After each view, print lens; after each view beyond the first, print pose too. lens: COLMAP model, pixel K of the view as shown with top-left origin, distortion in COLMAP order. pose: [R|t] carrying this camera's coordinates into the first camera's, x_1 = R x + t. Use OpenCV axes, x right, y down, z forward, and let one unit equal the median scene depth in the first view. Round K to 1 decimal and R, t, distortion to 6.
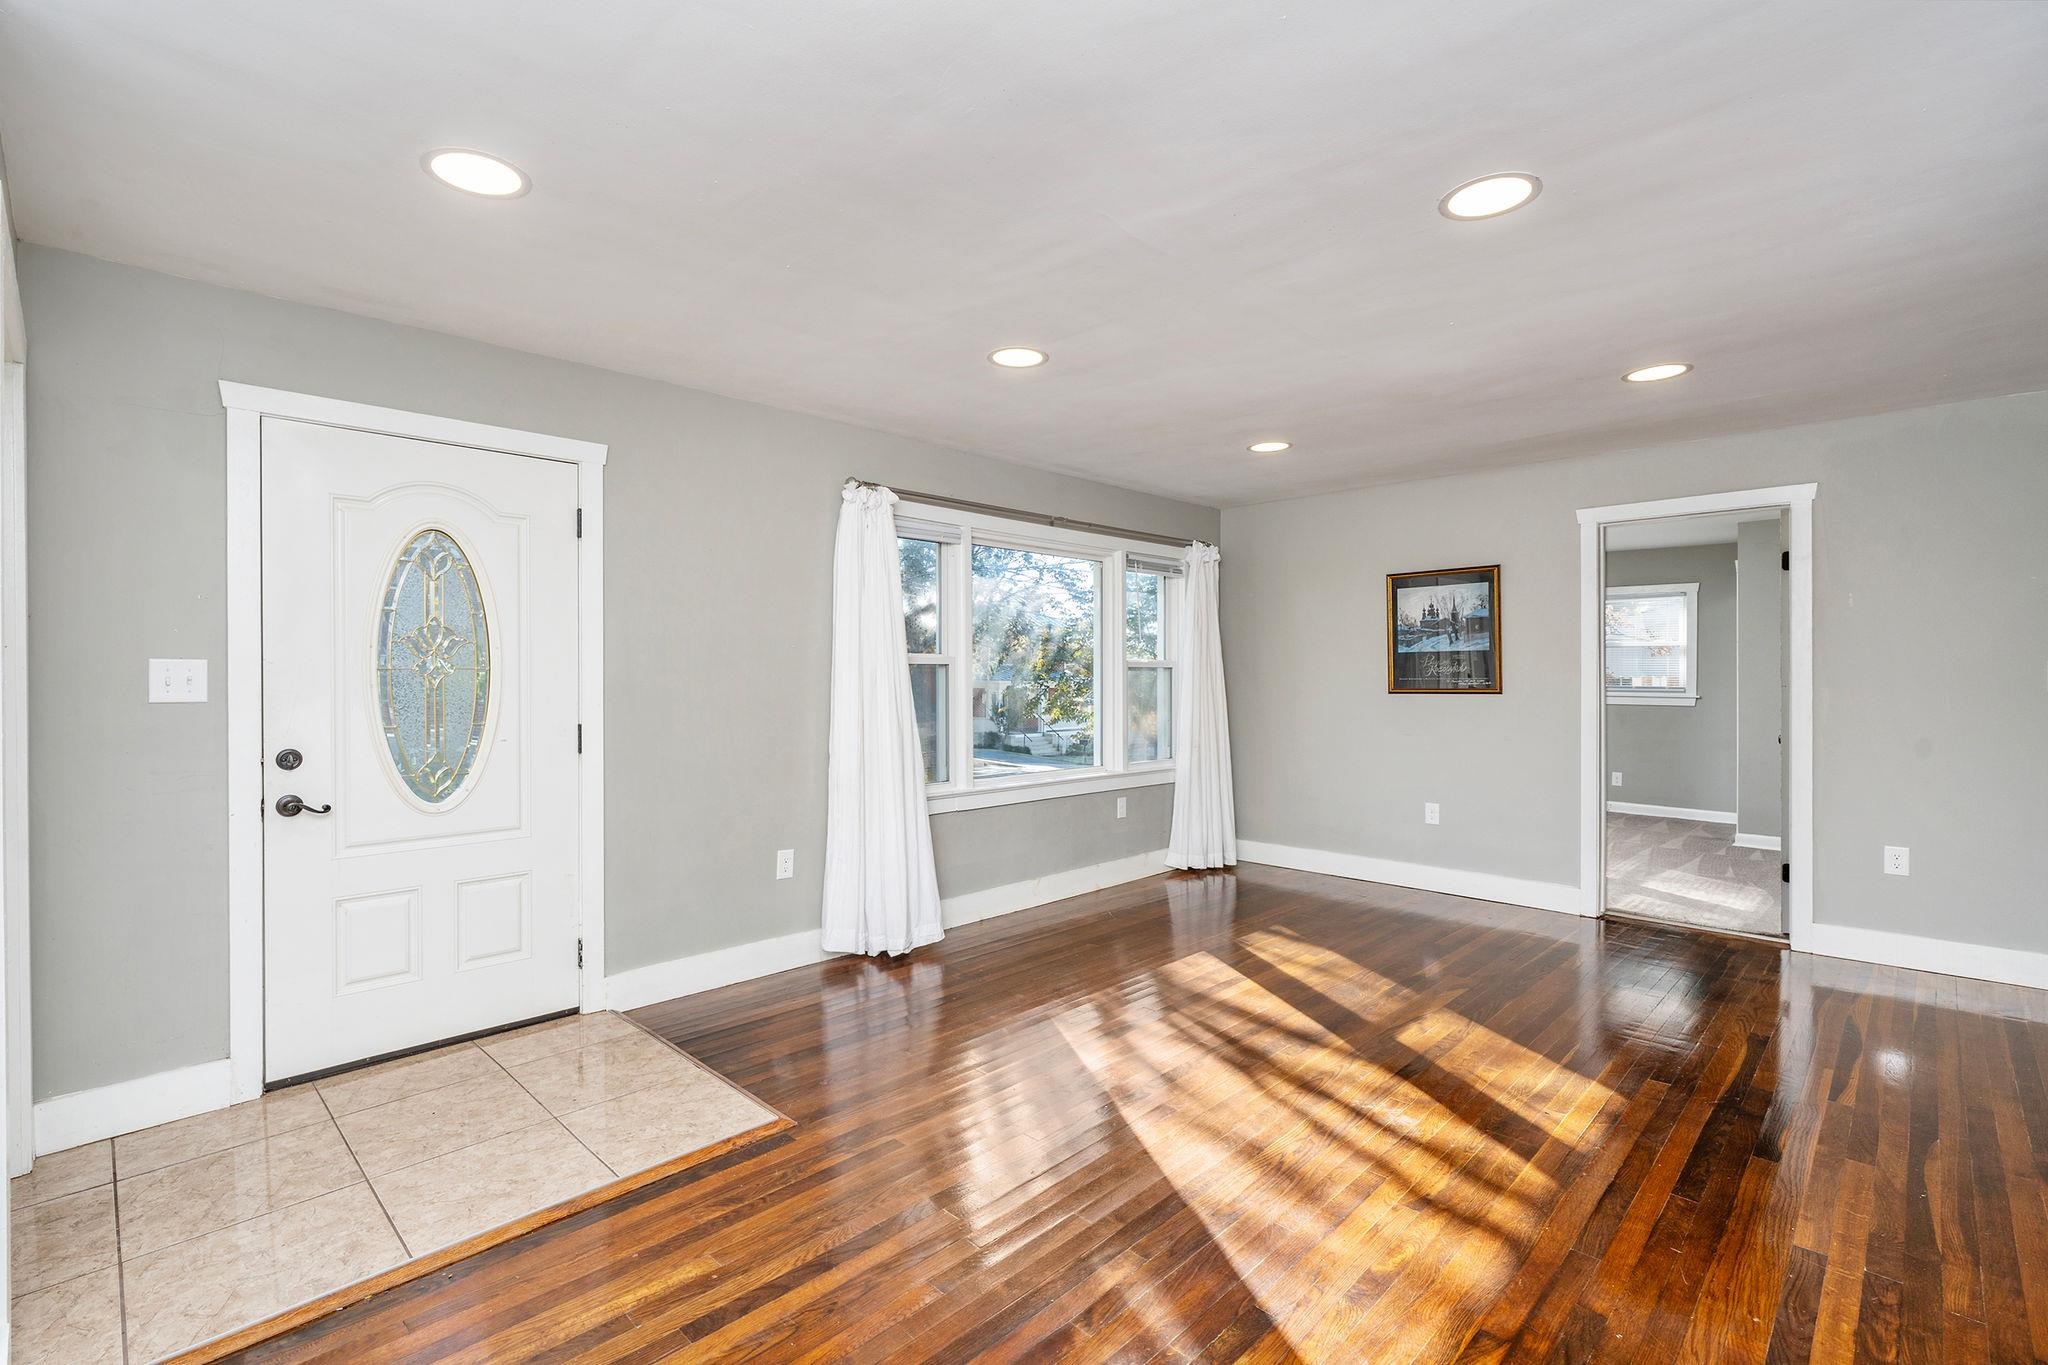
lens RADIAL K [[929.2, 0, 1019.5], [0, 929.2, 682.2], [0, 0, 1]] dist [-0.006004, 0.002583]
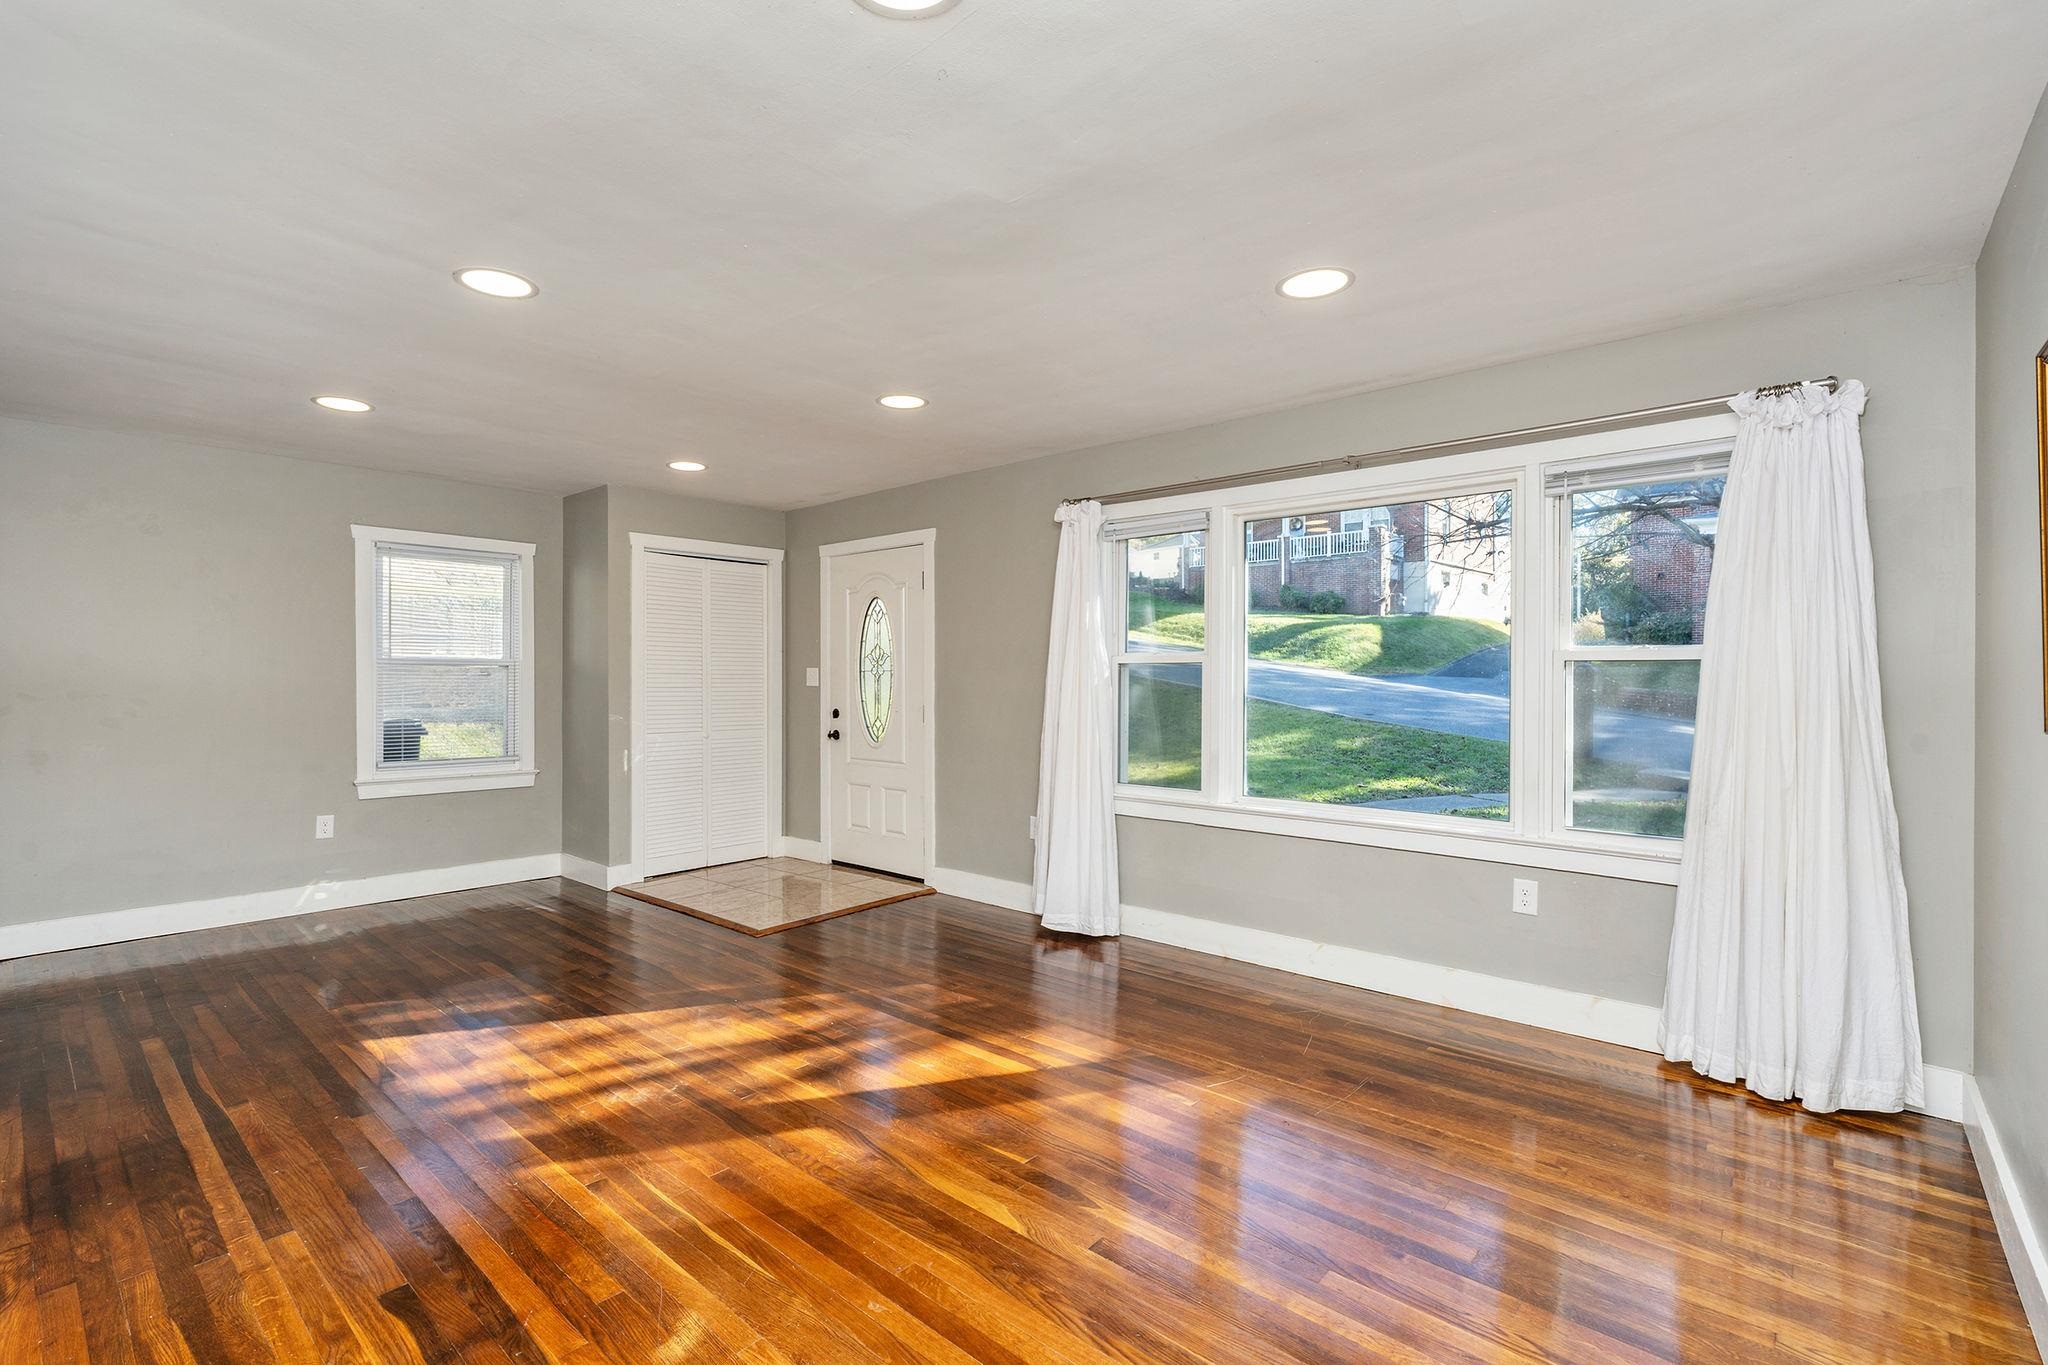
lens RADIAL K [[929.2, 0, 989.2], [0, 929.2, 678.2], [0, 0, 1]] dist [-0.006004, 0.002583]
pose [[0.034226, 0.007196, -0.999388, 1.400862], [-0.003224, 0.999970, 0.007090, -0.016426], [0.999409, 0.002979, 0.034248, 1.286350]]
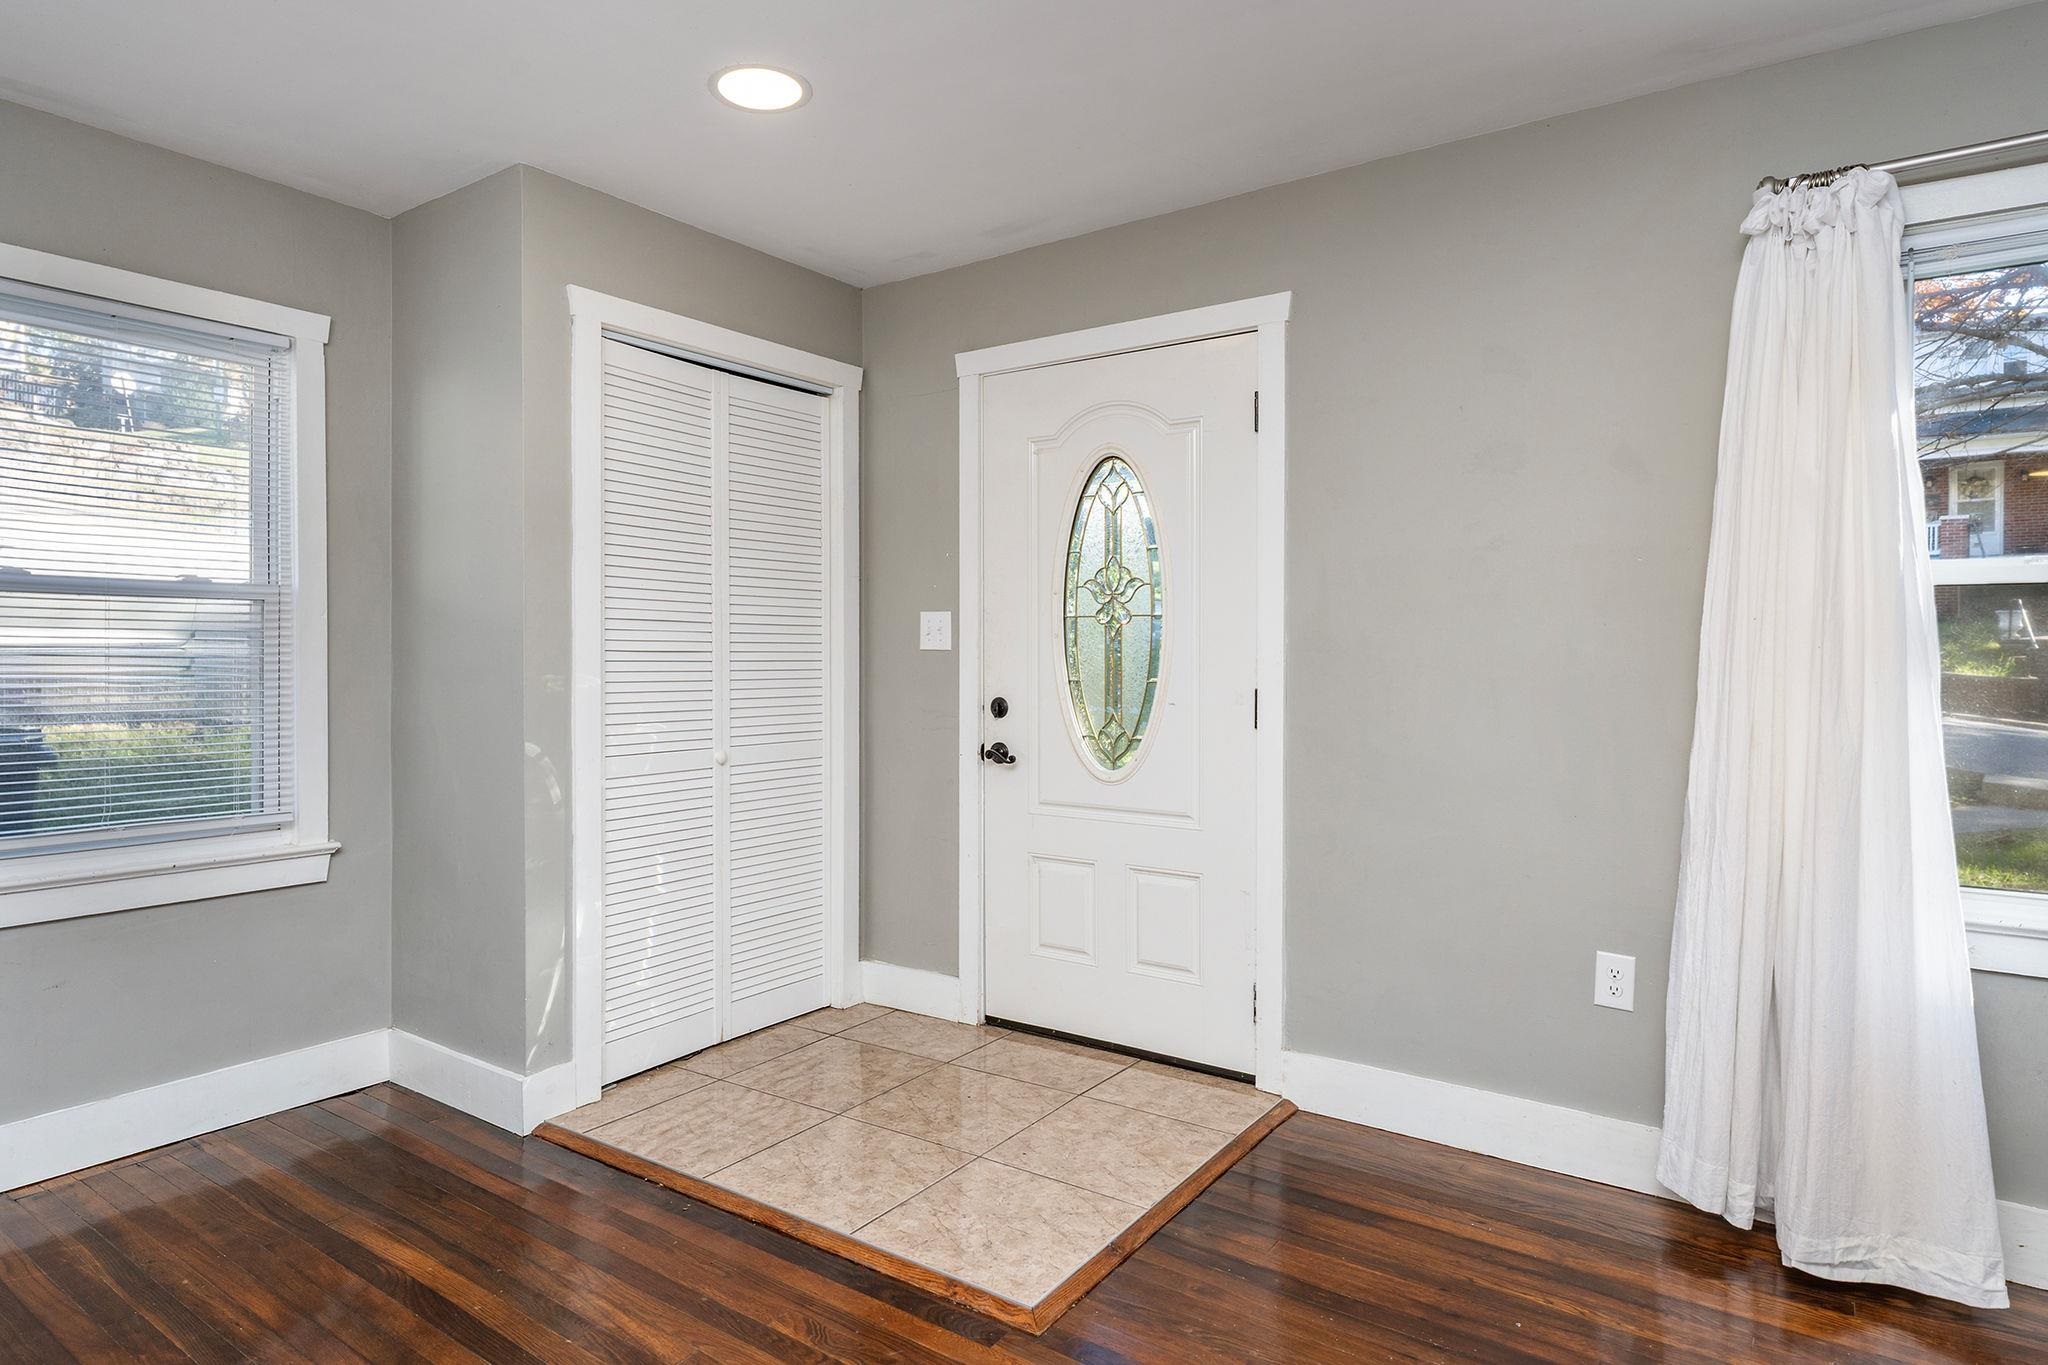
lens RADIAL K [[1161.2, 0, 977.7], [0, 1161.2, 659.3], [0, 0, 1]] dist [-0.006309, 0.001770]
pose [[0.154256, 0.007792, -0.988000, 0.474146], [-0.006612, 0.999955, 0.006854, 0.021648], [0.988009, 0.005475, 0.154301, 0.779909]]
